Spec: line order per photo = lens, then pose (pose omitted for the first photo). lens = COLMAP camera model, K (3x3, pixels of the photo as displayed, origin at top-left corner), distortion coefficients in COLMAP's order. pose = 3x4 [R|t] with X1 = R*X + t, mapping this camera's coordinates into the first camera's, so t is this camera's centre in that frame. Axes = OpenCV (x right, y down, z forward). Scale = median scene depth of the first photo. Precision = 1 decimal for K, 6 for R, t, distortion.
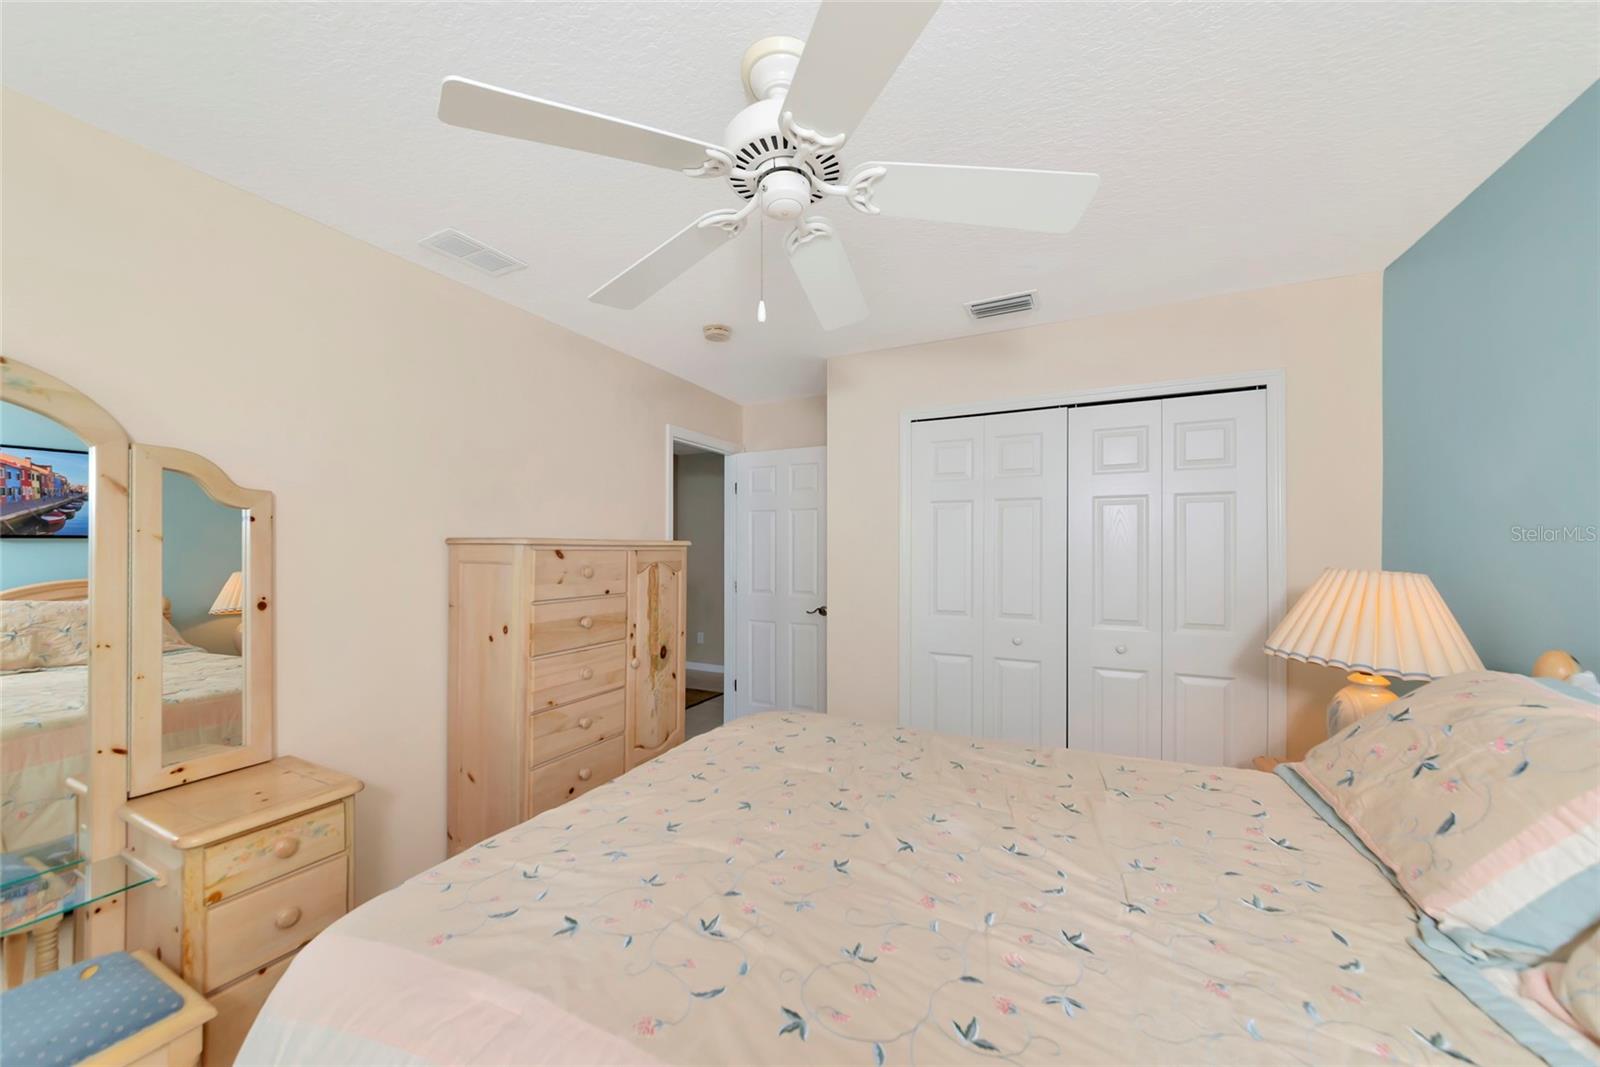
lens RADIAL K [[567.2, 0, 799.4], [0, 567.2, 548.6], [0, 0, 1]] dist [-0.000663, -0.000052]
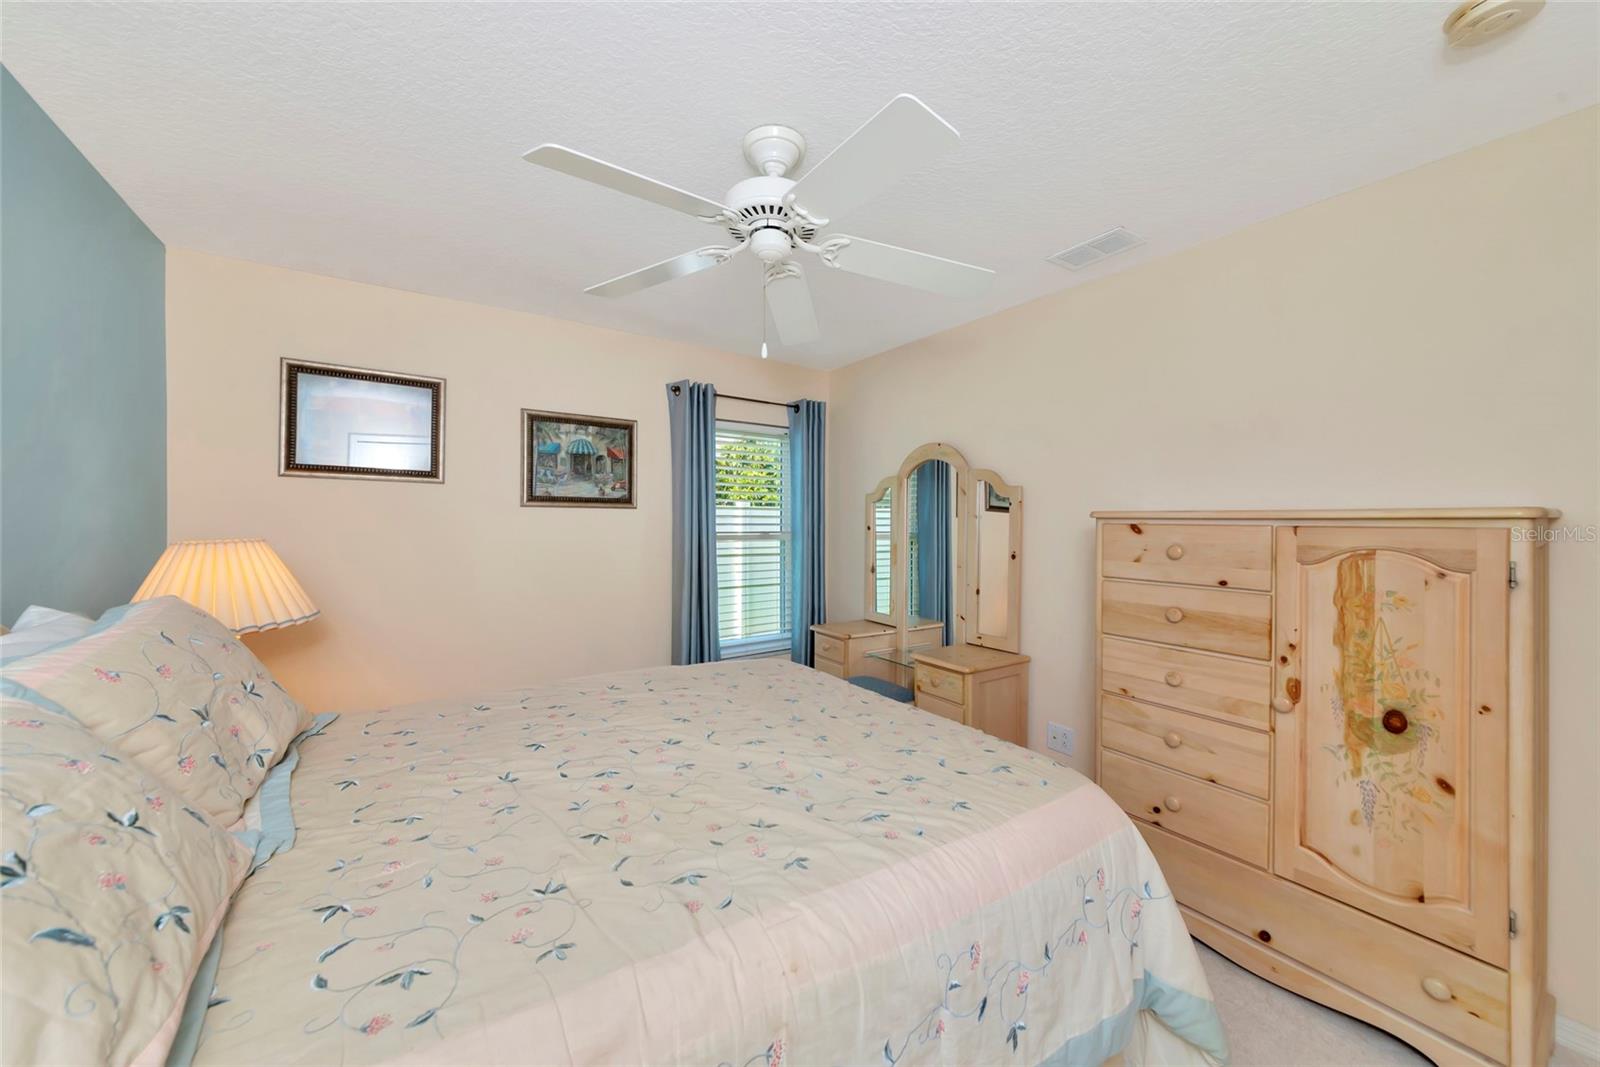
lens RADIAL K [[563.8, 0, 800.0], [0, 563.8, 533.5], [0, 0, 1]] dist [-0.000302, -0.000025]
pose [[-0.478154, 0.014968, -0.878148, 0.513957], [-0.008718, 0.999725, 0.021788, 0.002392], [0.878233, 0.018074, -0.477892, 0.819293]]
